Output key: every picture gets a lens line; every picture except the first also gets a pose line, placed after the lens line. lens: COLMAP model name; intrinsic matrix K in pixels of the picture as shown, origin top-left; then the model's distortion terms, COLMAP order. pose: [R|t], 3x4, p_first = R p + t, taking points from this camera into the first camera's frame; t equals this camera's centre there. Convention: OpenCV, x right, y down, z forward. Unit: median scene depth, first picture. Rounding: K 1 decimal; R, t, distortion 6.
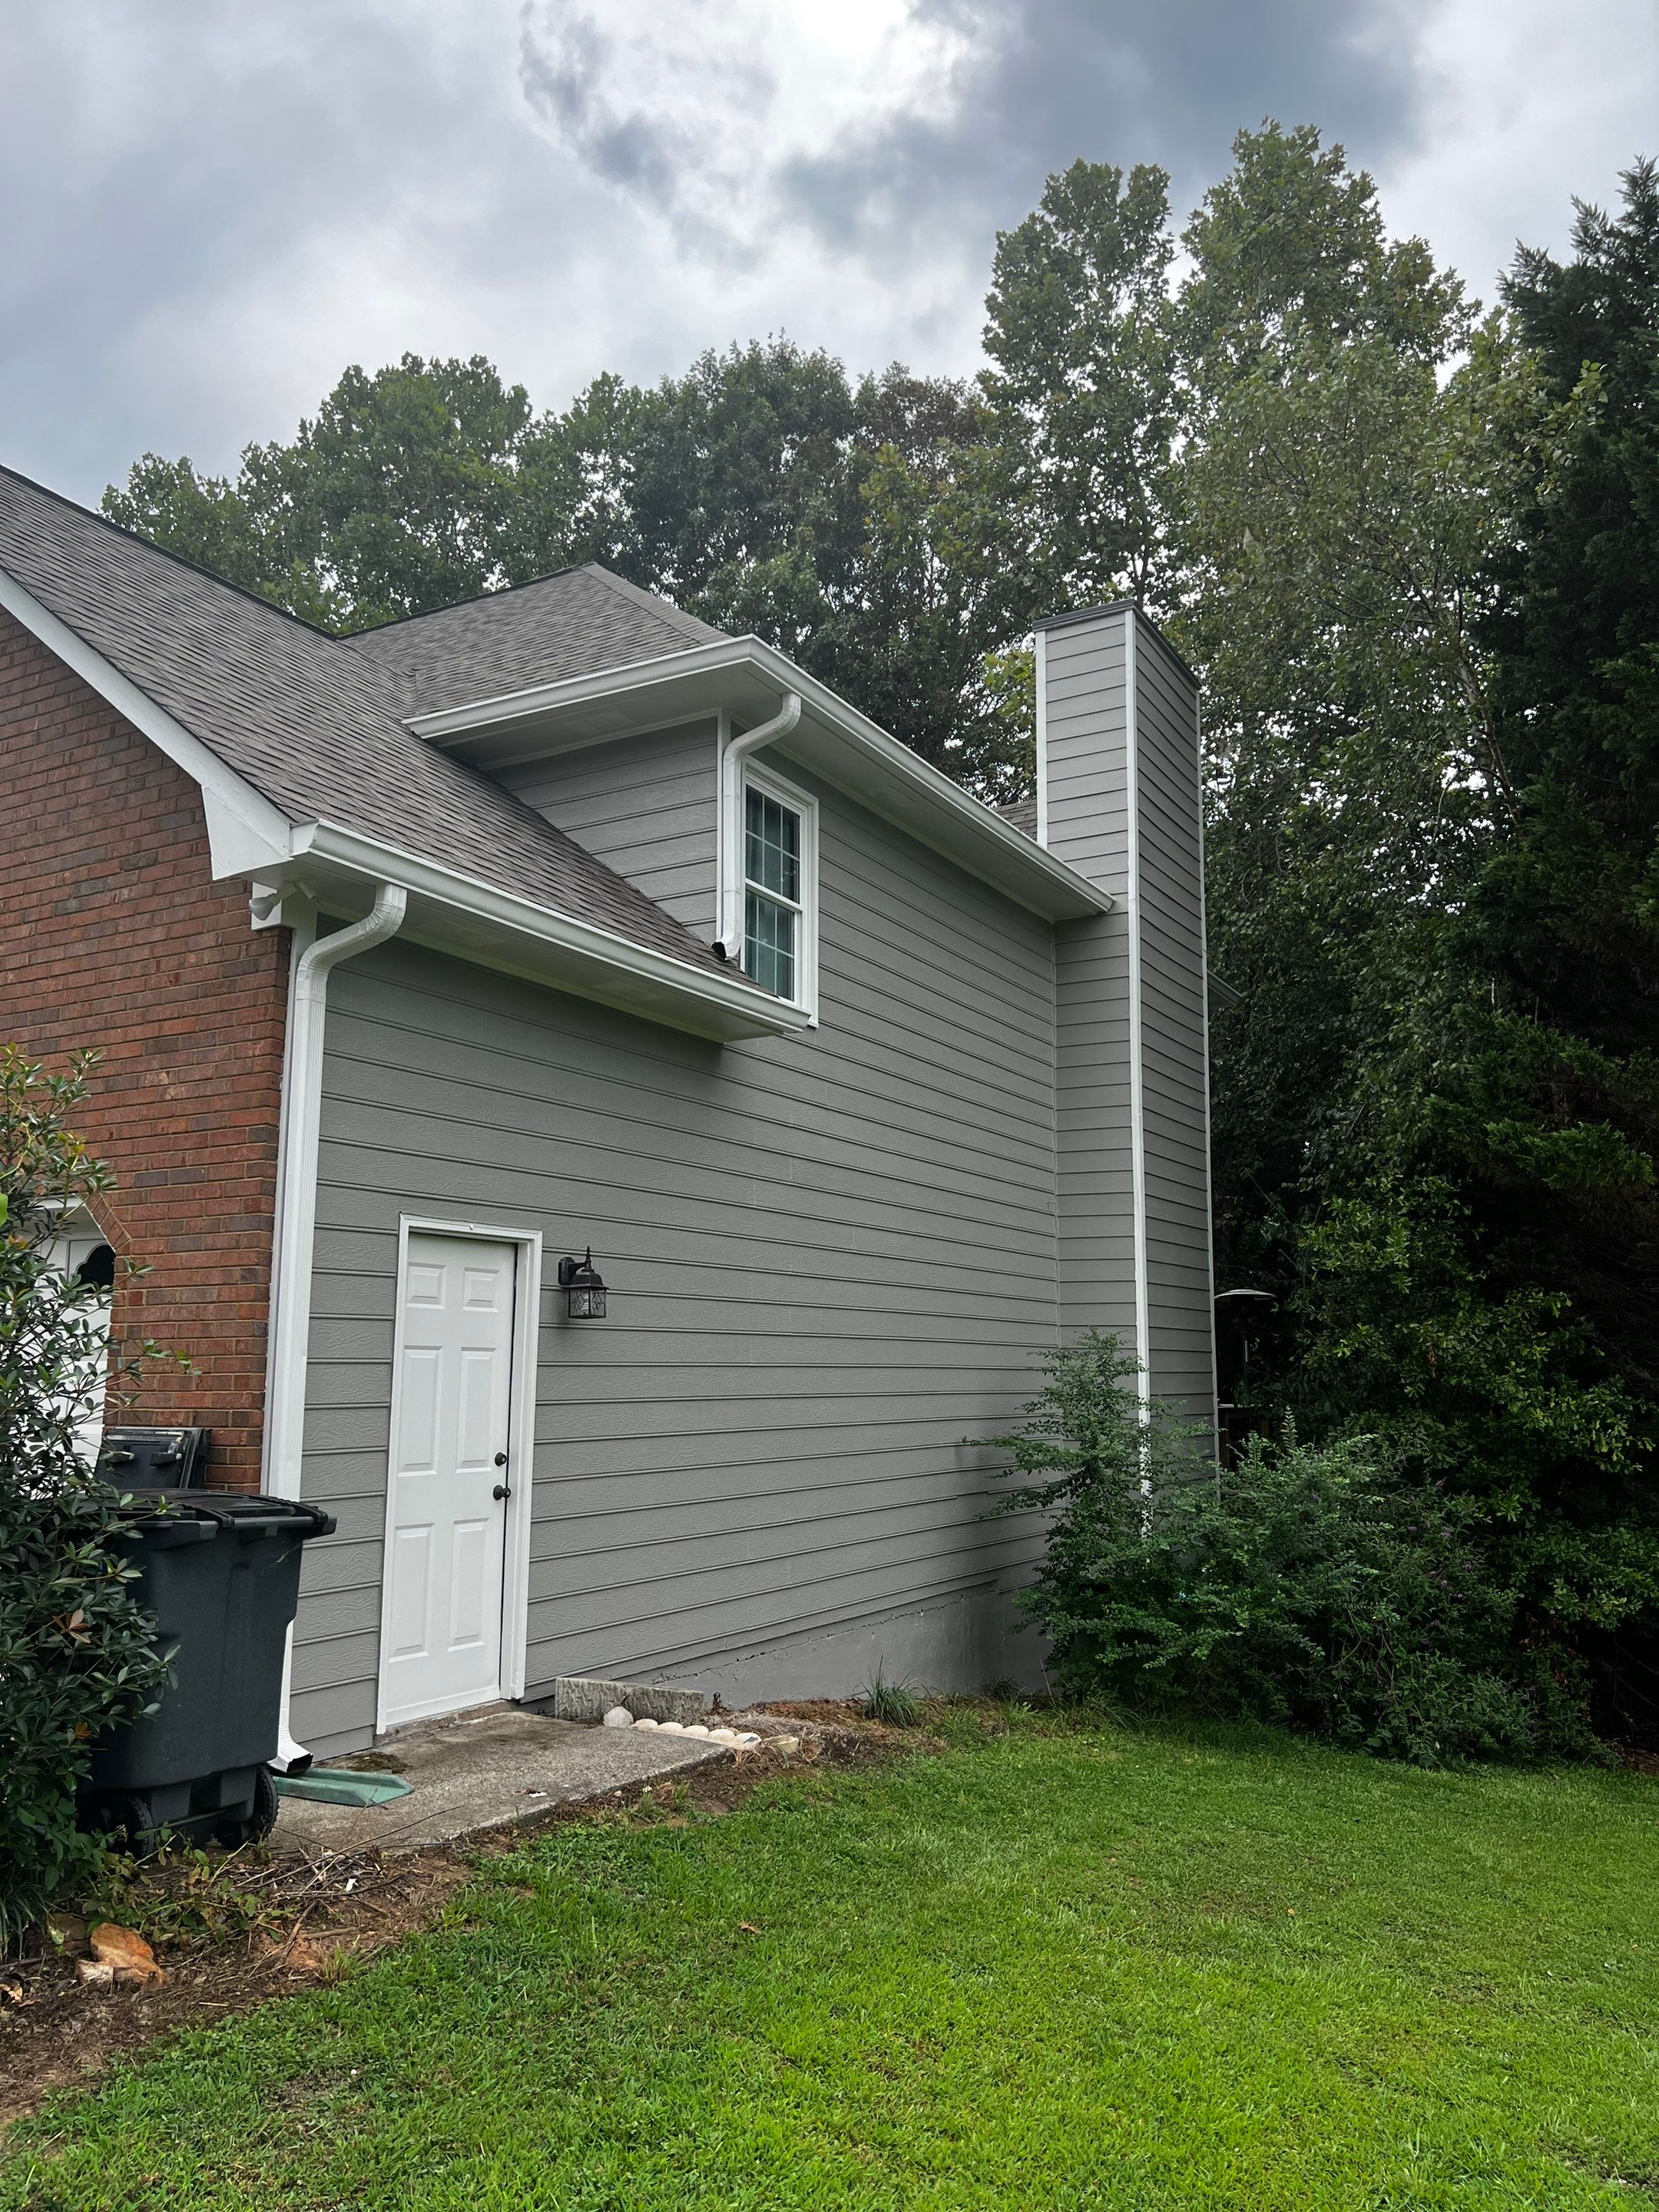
lens RADIAL K [[1720.1, 0, 829.5], [0, 1720.1, 1106.0], [0, 0, 1]] dist [0.031028, -0.002907]
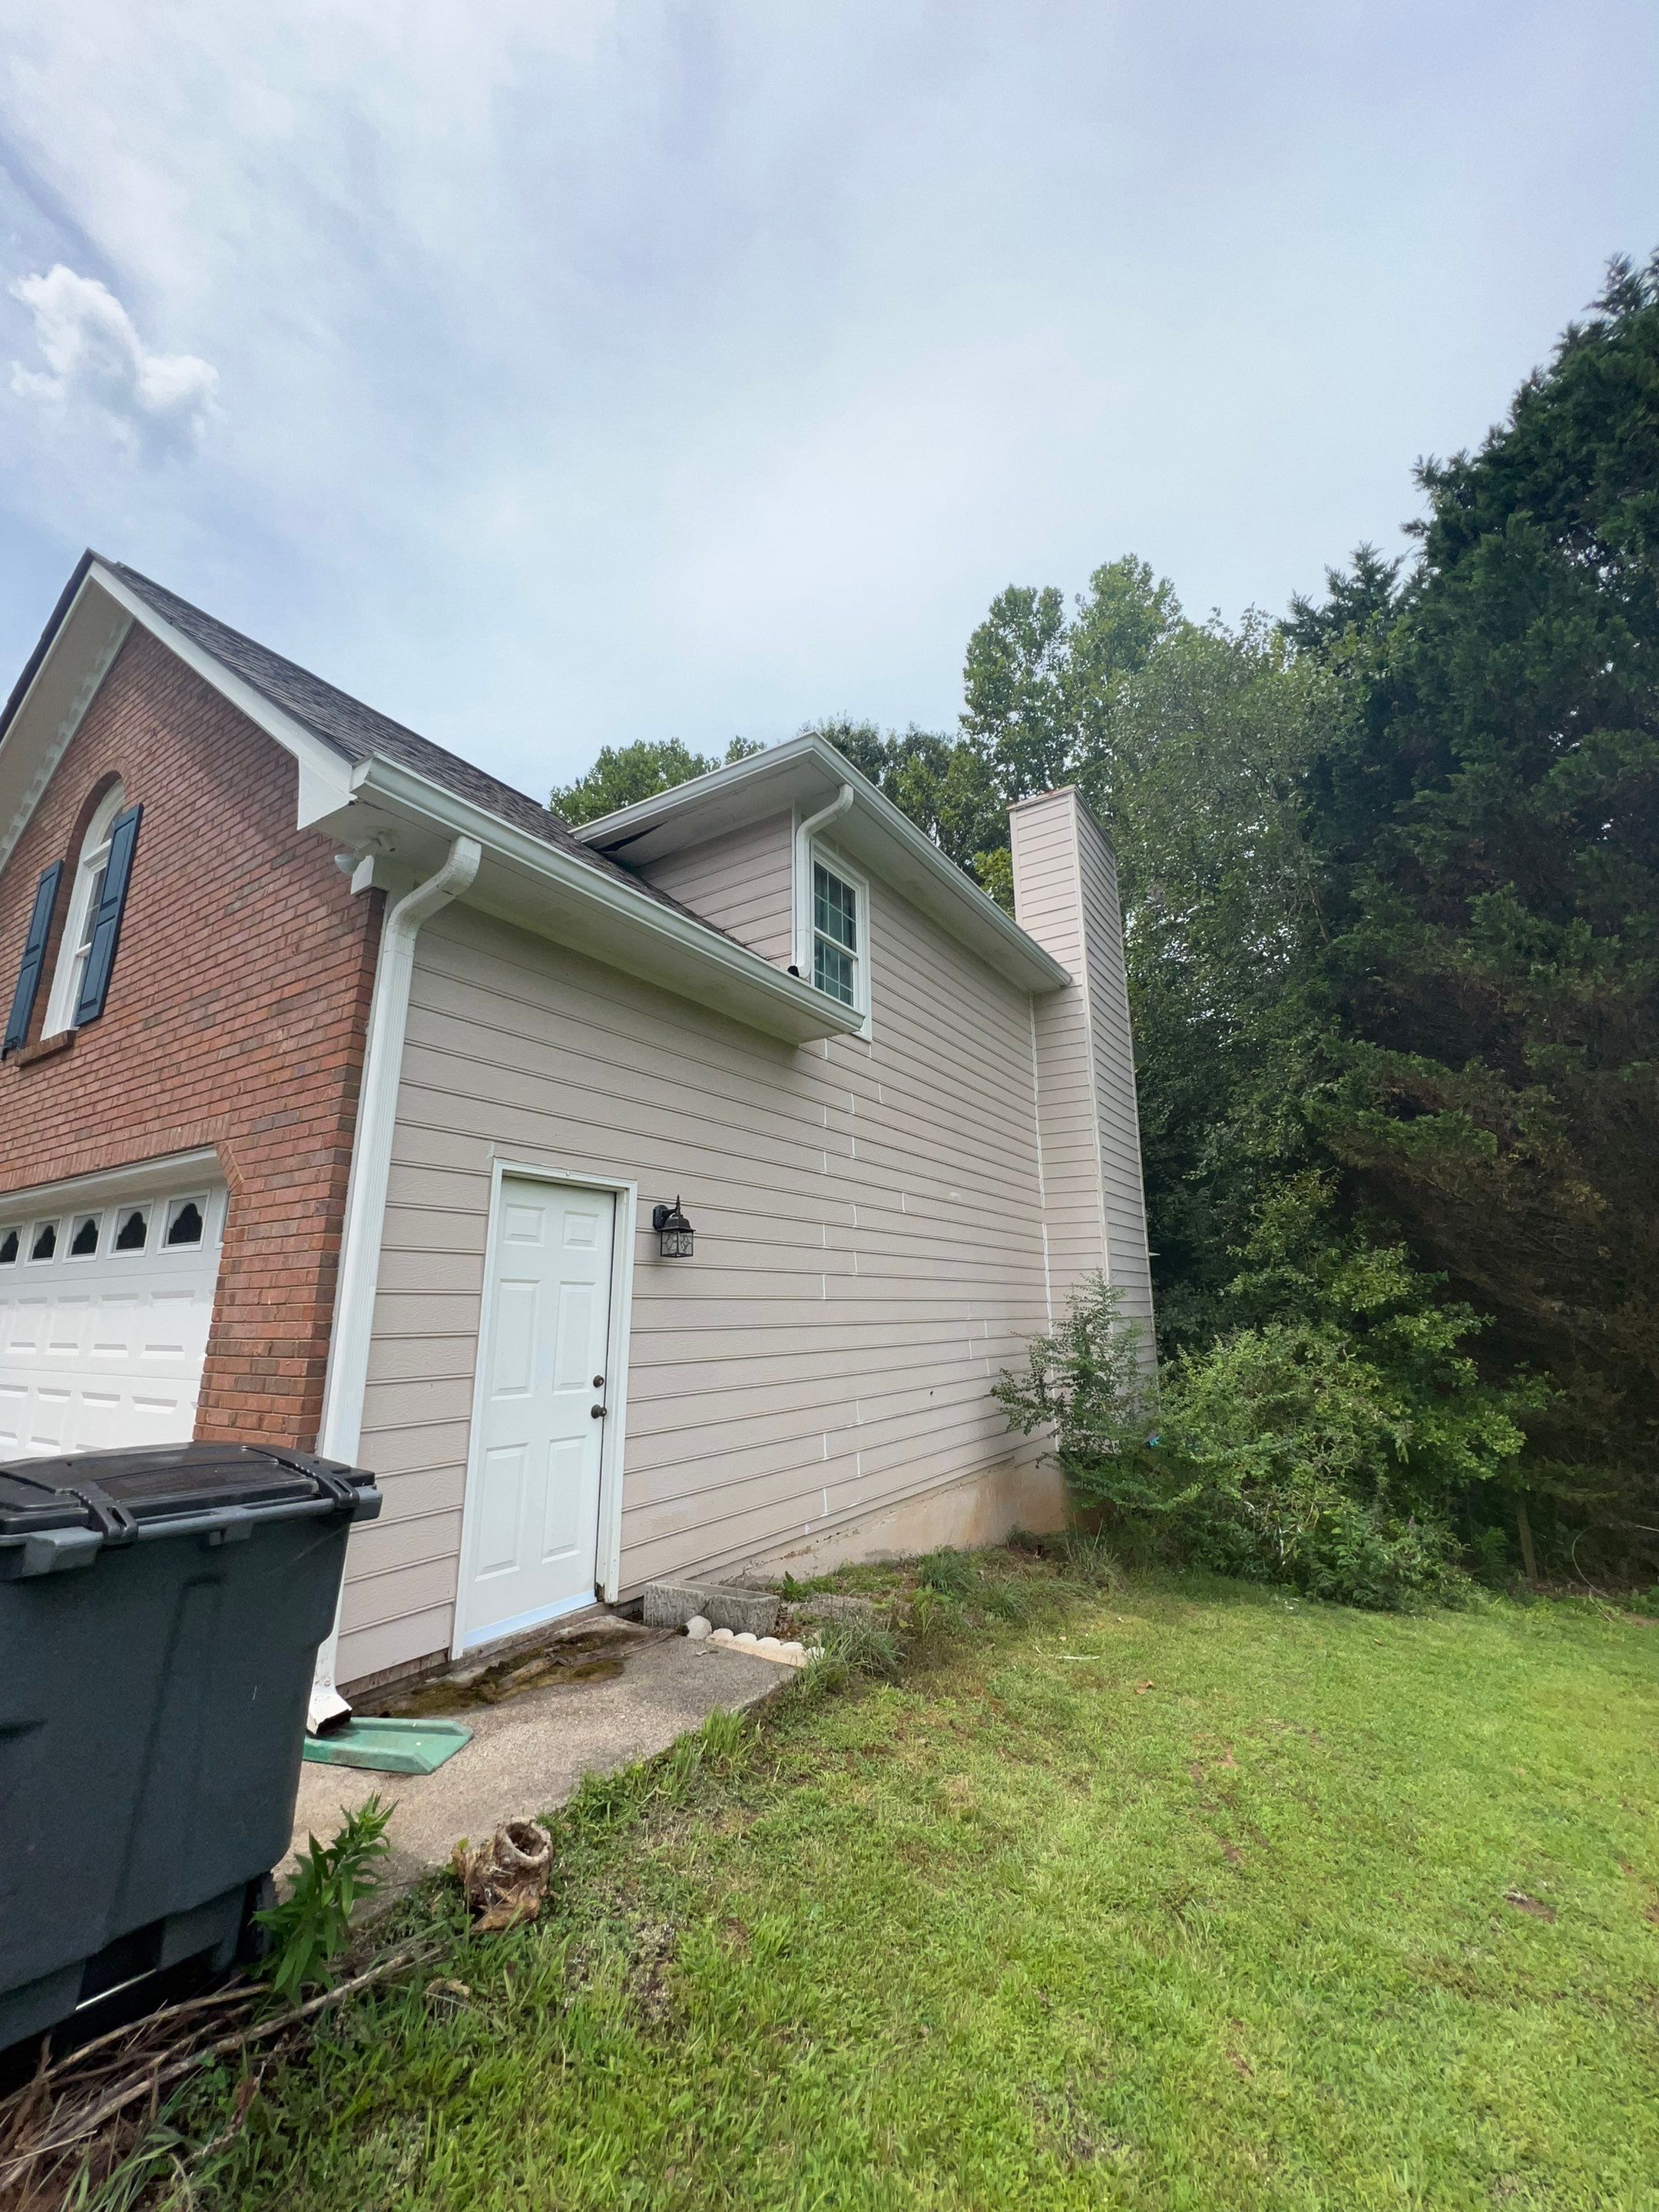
lens RADIAL K [[890.6, 0, 829.5], [0, 890.6, 1106.0], [0, 0, 1]] dist [-0.003574, -0.000438]
pose [[0.998225, -0.020956, -0.055755, -0.002506], [0.017022, 0.997393, -0.070124, 0.066394], [0.057079, 0.069050, 0.995979, 0.404376]]
